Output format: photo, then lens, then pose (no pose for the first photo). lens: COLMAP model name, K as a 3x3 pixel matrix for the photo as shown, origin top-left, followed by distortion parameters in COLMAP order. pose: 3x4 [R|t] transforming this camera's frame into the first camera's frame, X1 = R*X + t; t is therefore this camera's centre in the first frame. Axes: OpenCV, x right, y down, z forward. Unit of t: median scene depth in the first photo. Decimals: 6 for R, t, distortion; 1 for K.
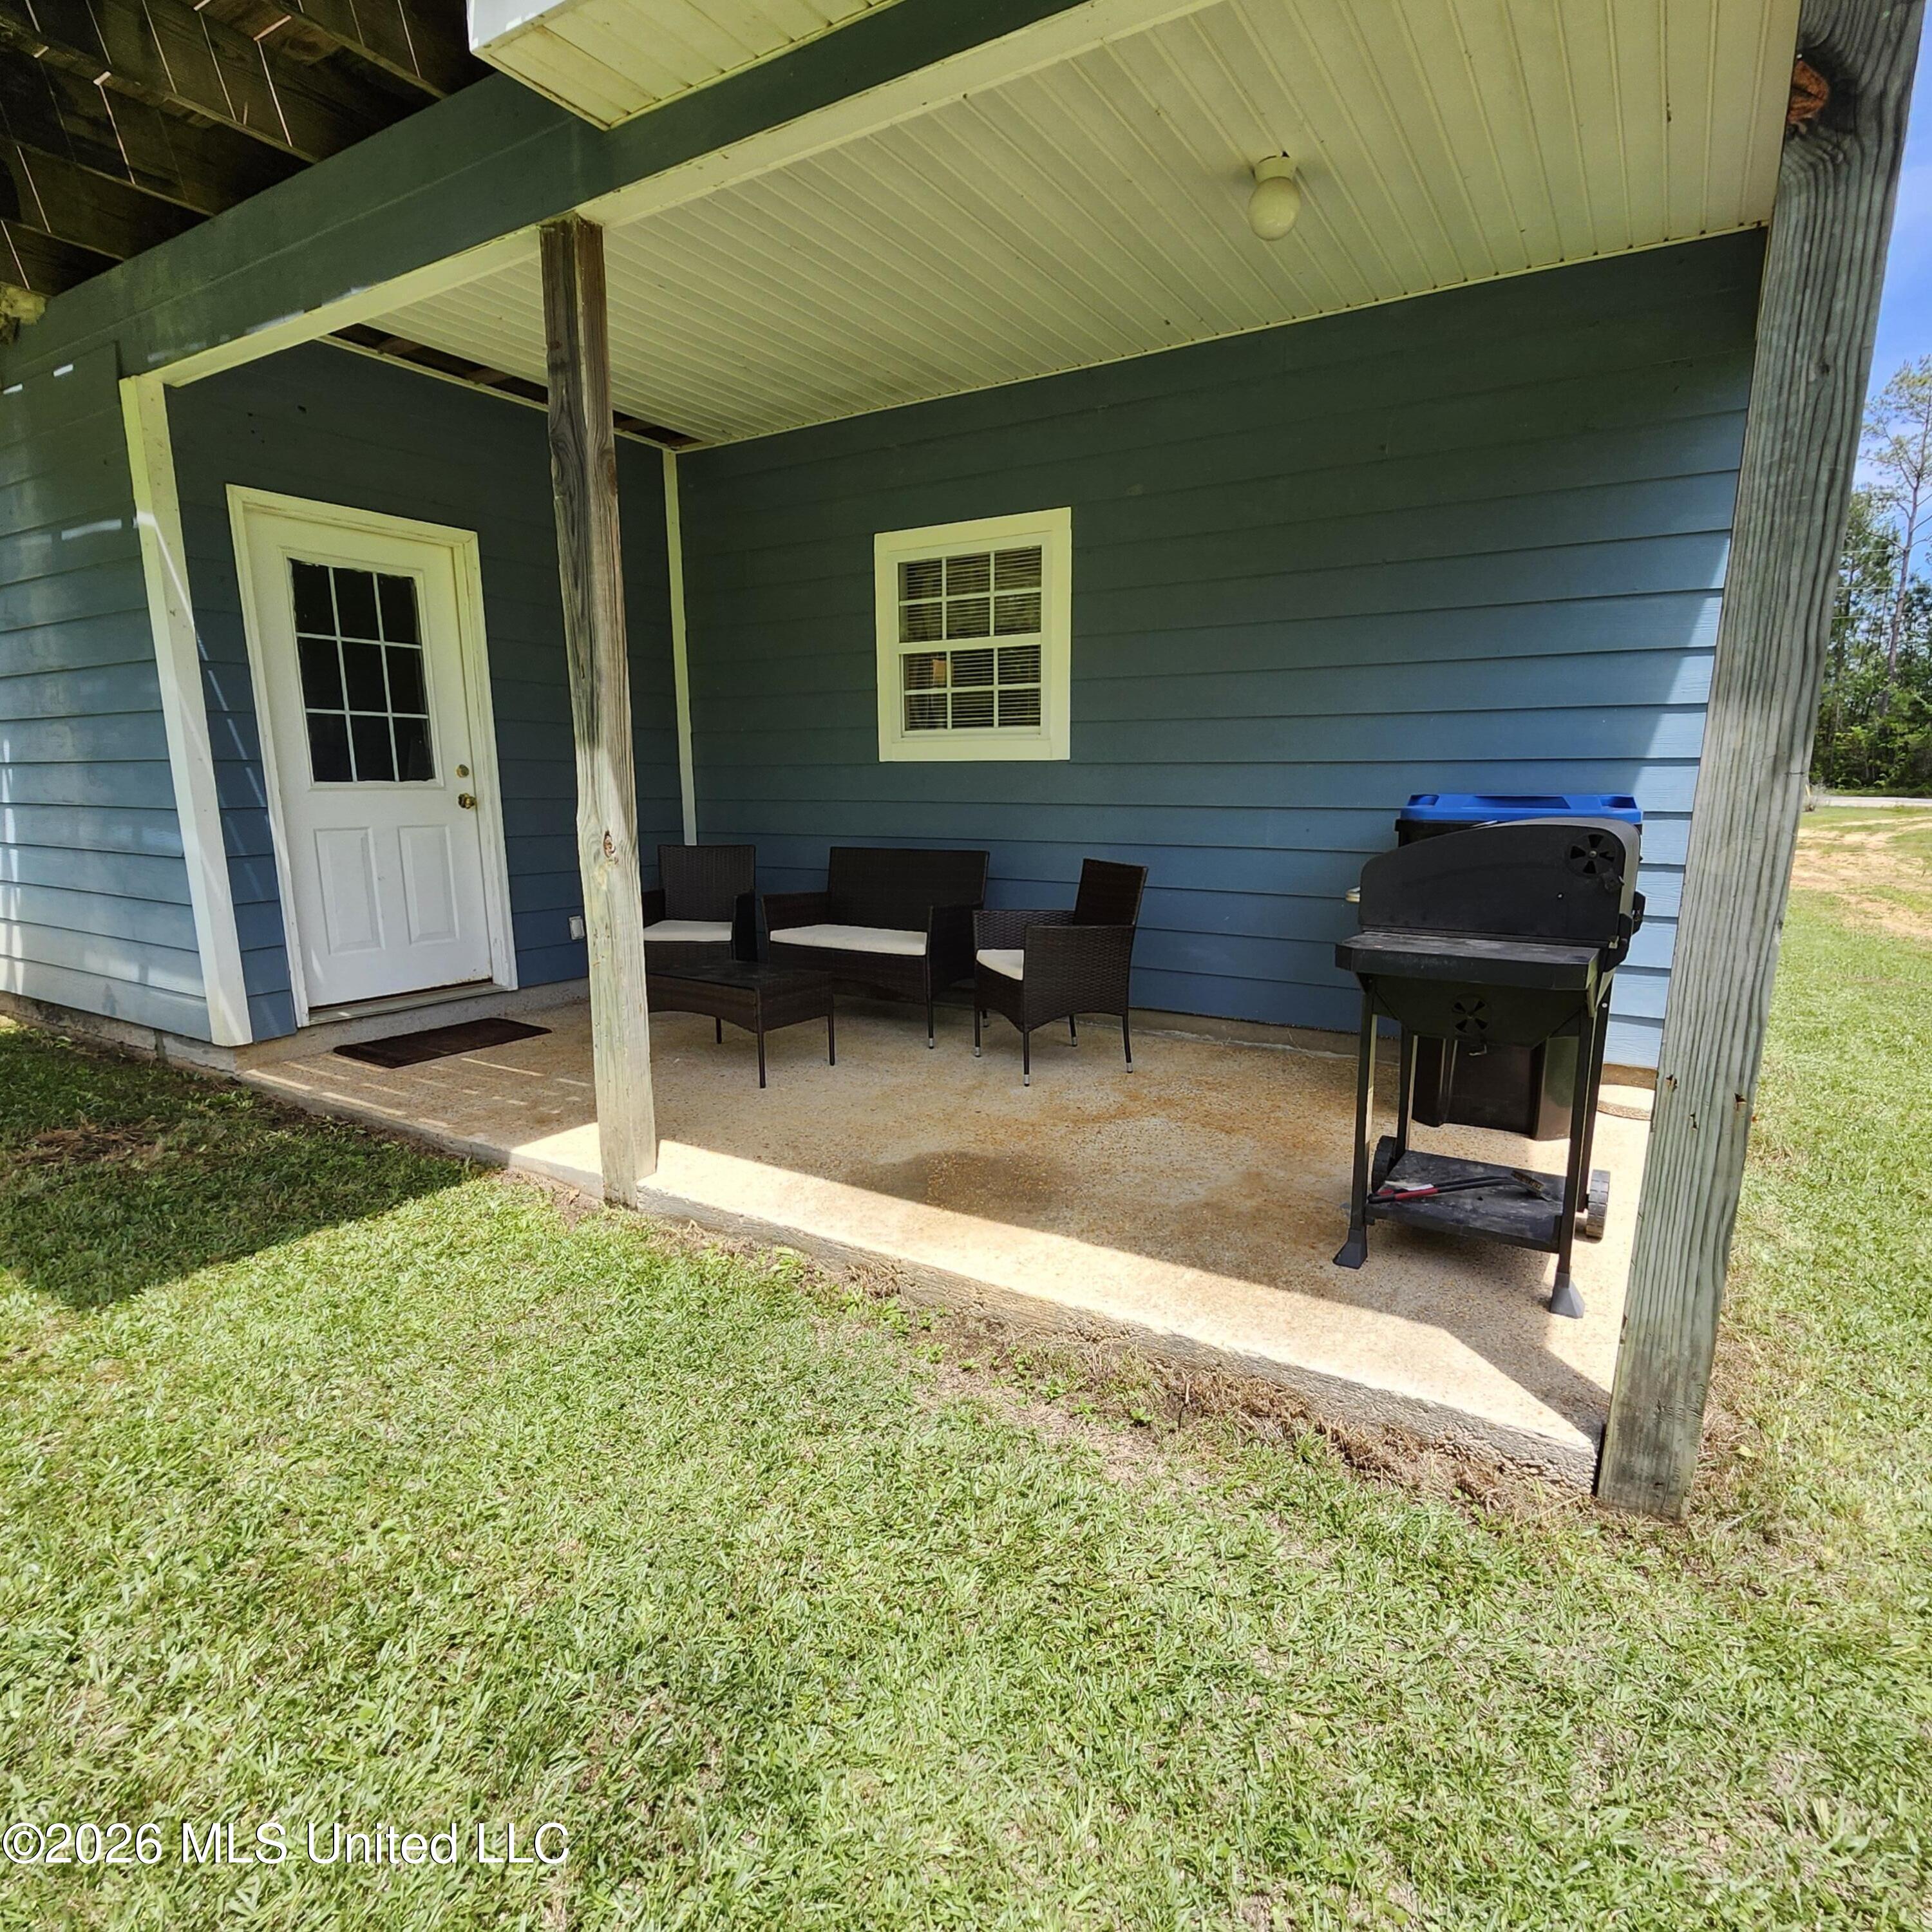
lens RADIAL K [[1096.0, 0, 994.1], [0, 1096.0, 1003.2], [0, 0, 1]] dist [0.002664, 0.001414]
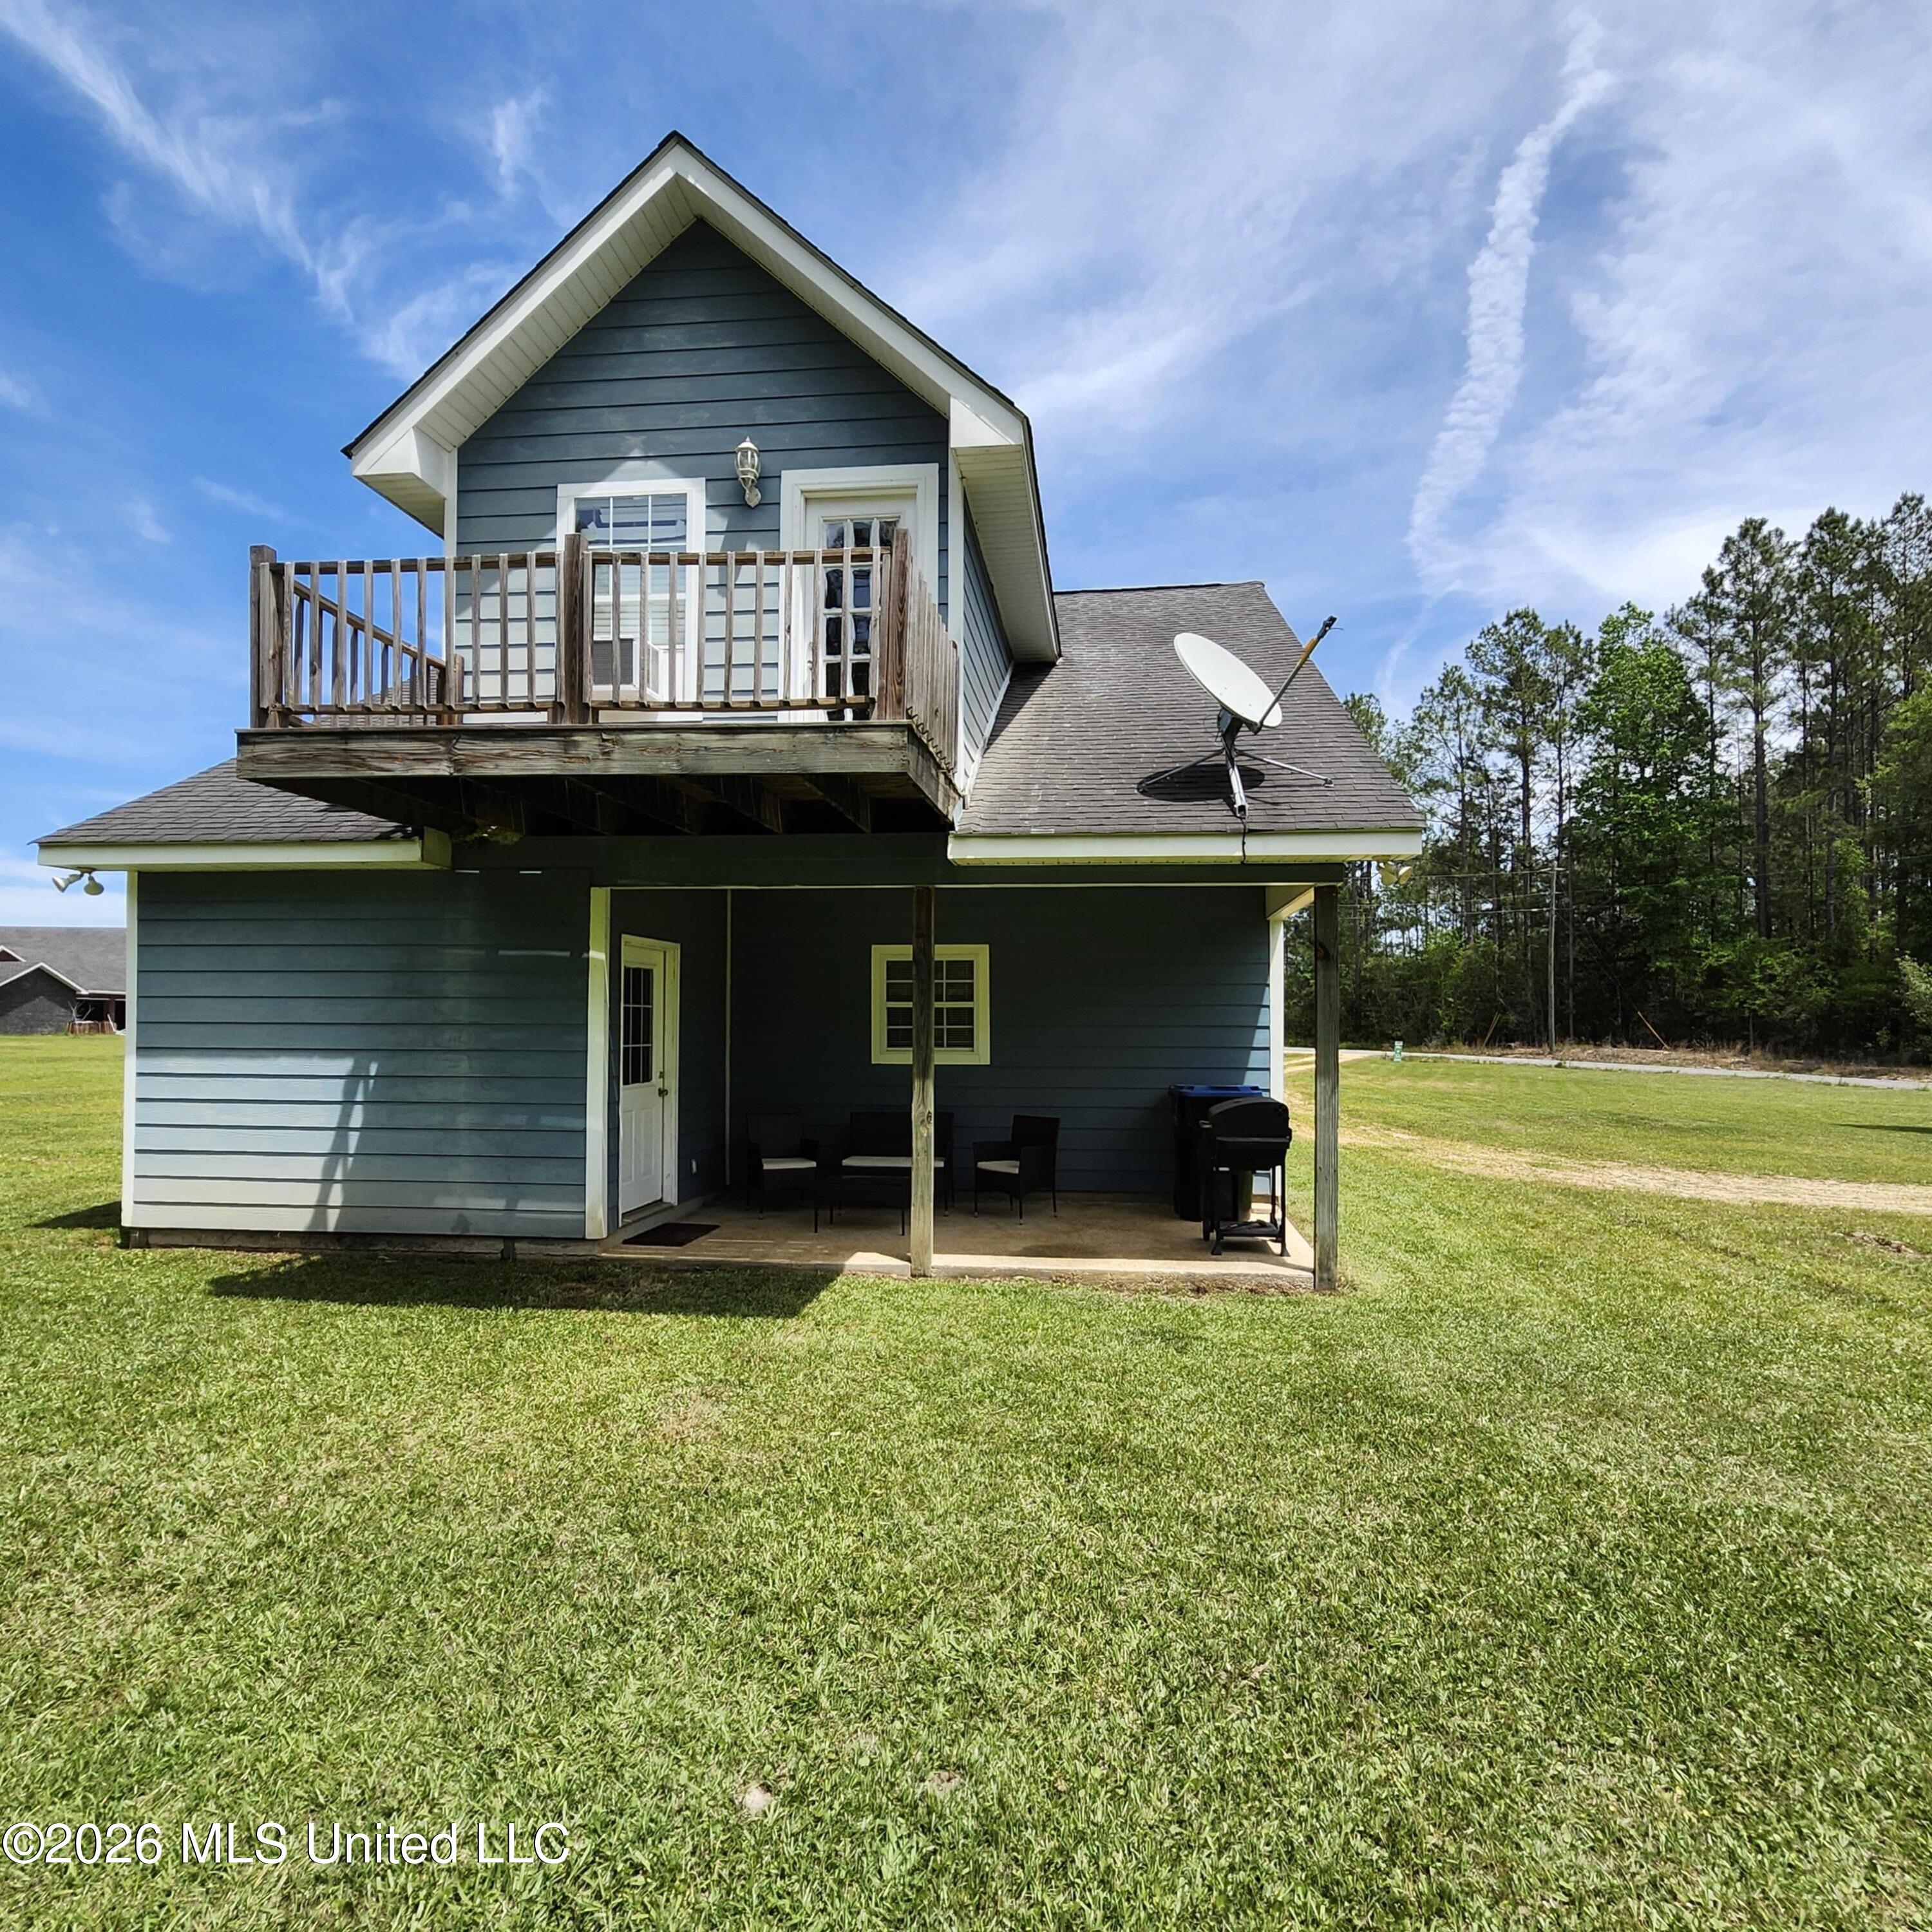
lens RADIAL K [[1096.0, 0, 994.1], [0, 1096.0, 1003.2], [0, 0, 1]] dist [0.002664, 0.001414]
pose [[0.906035, 0.012198, 0.423027, -0.753686], [0.081184, 0.976011, -0.202021, 0.066725], [-0.415343, 0.217381, 0.883309, -0.757021]]
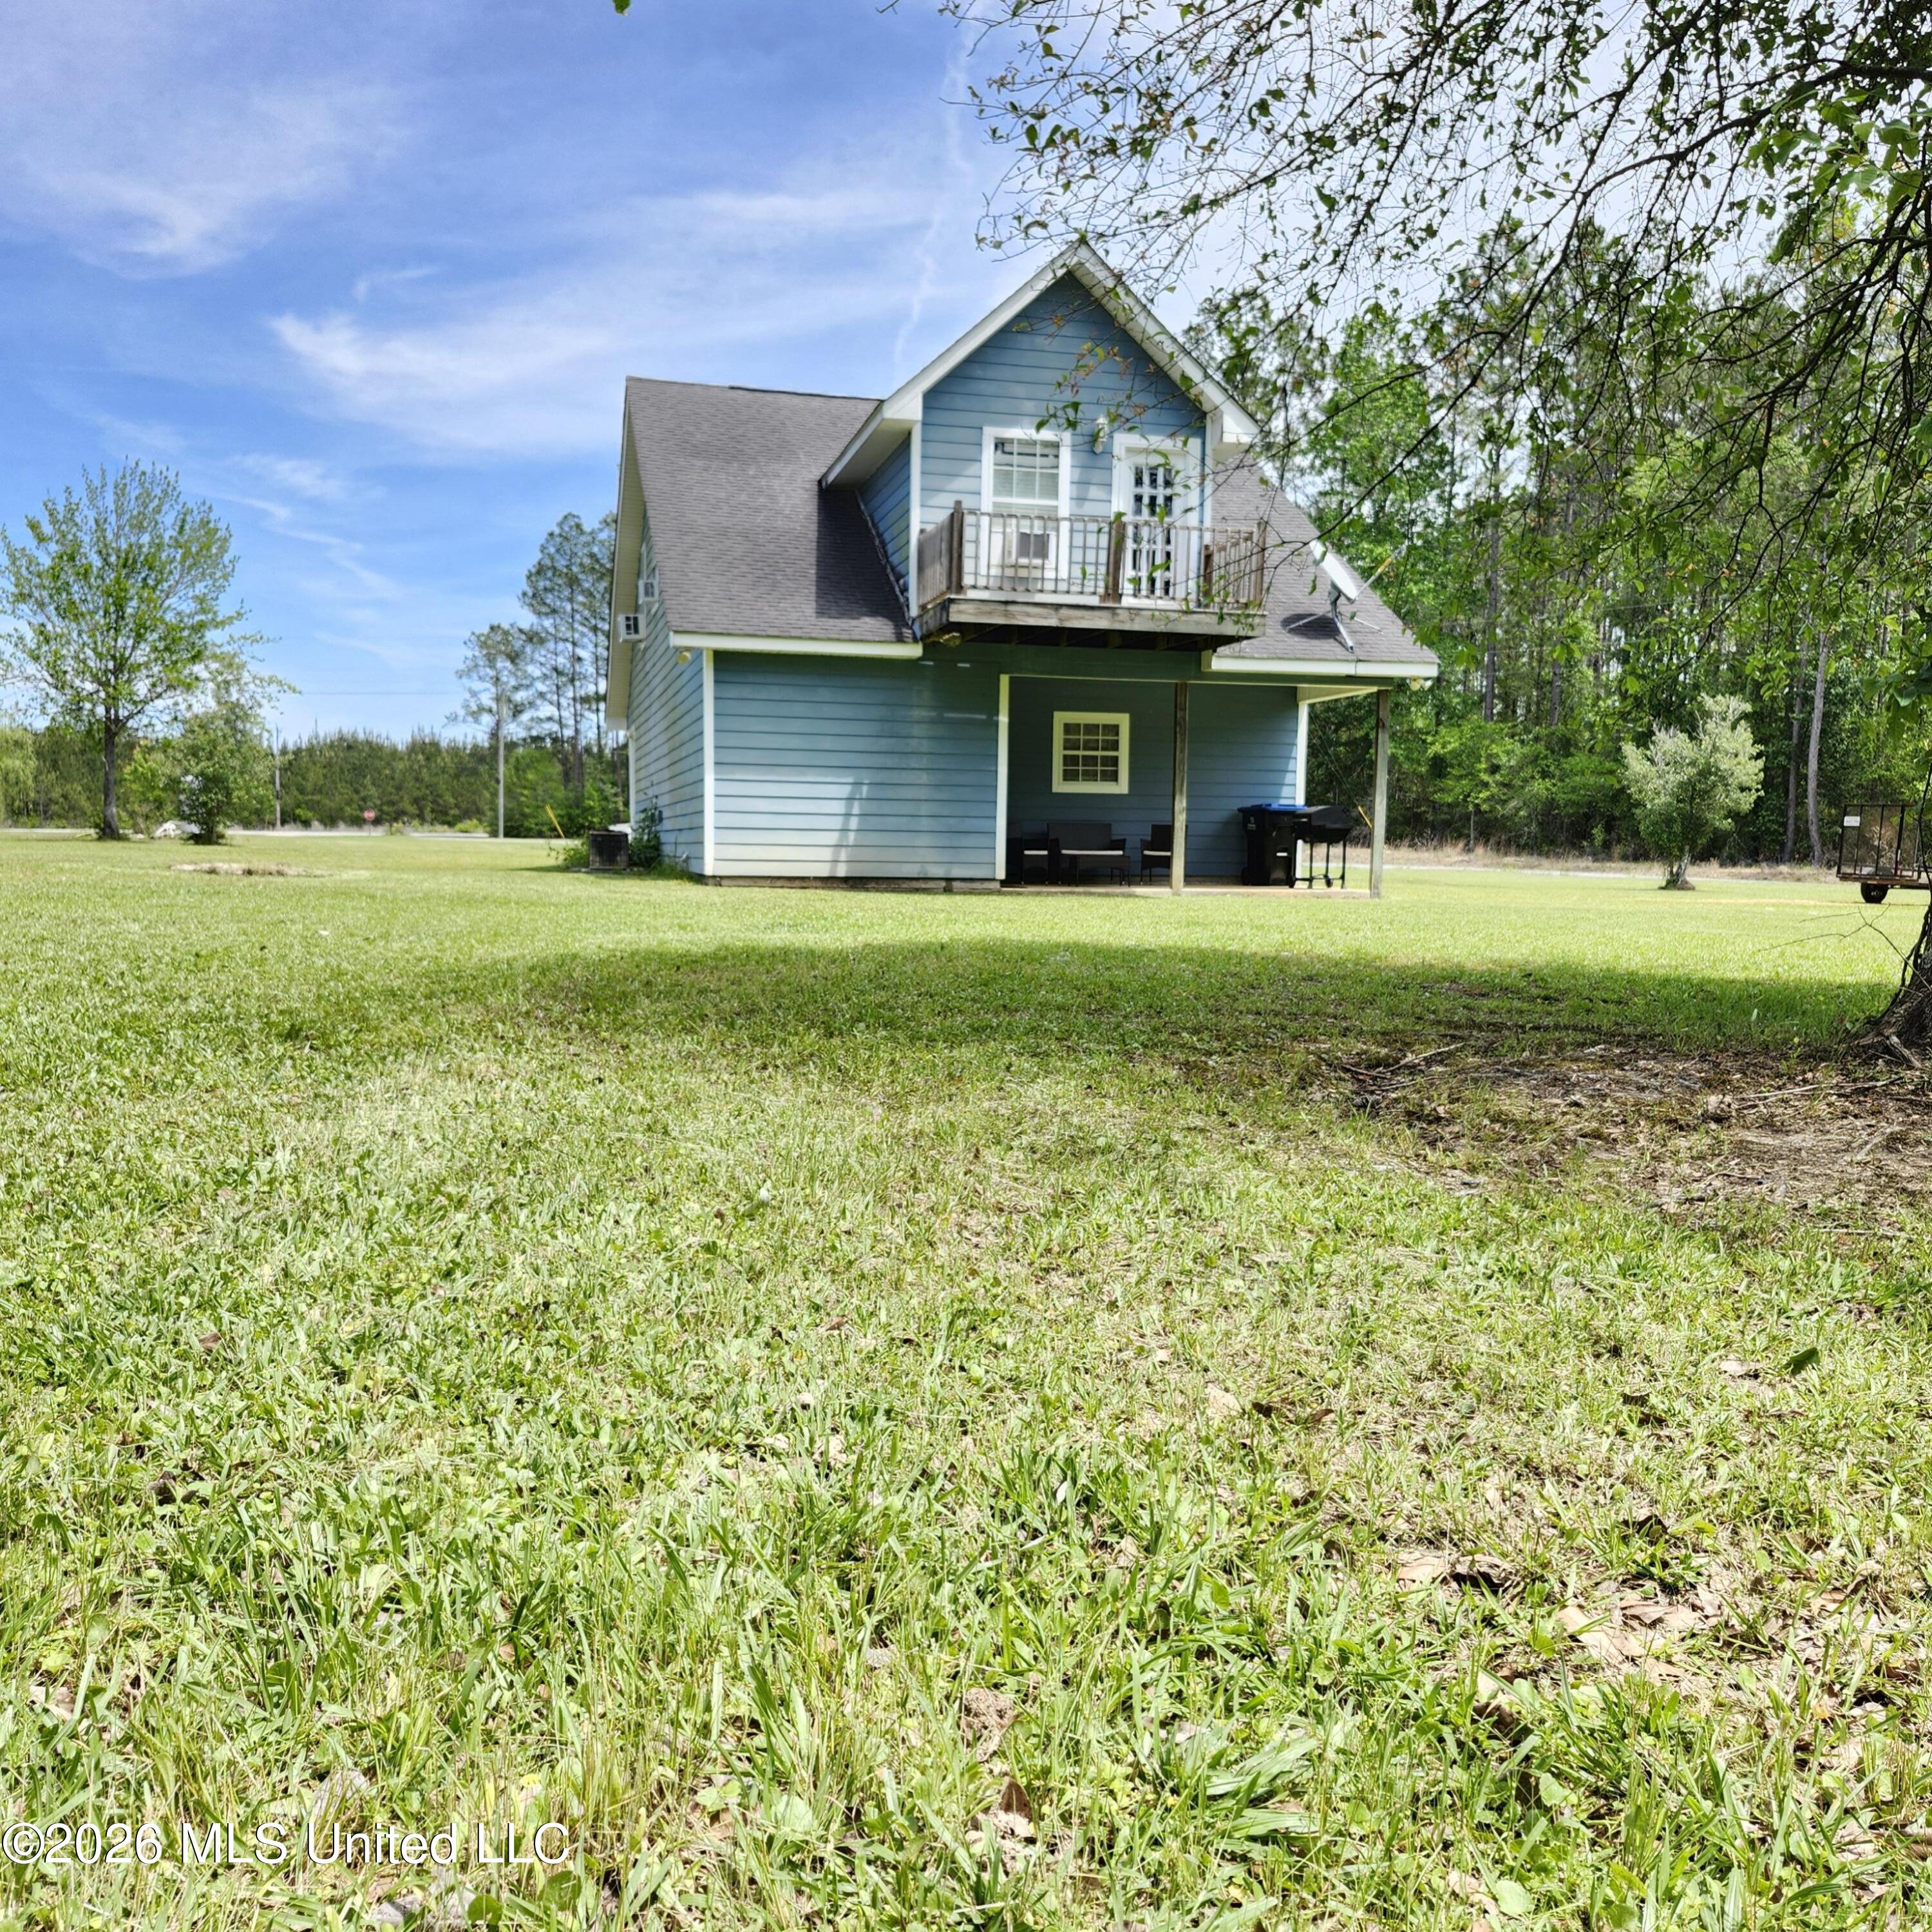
lens RADIAL K [[1782.1, 0, 939.2], [0, 1782.1, 995.8], [0, 0, 1]] dist [0.140130, -0.182807]
pose [[0.715120, -0.048386, 0.697325, -3.724387], [0.125887, 0.990205, -0.060391, 0.553236], [-0.687572, 0.130971, 0.714206, -2.056760]]
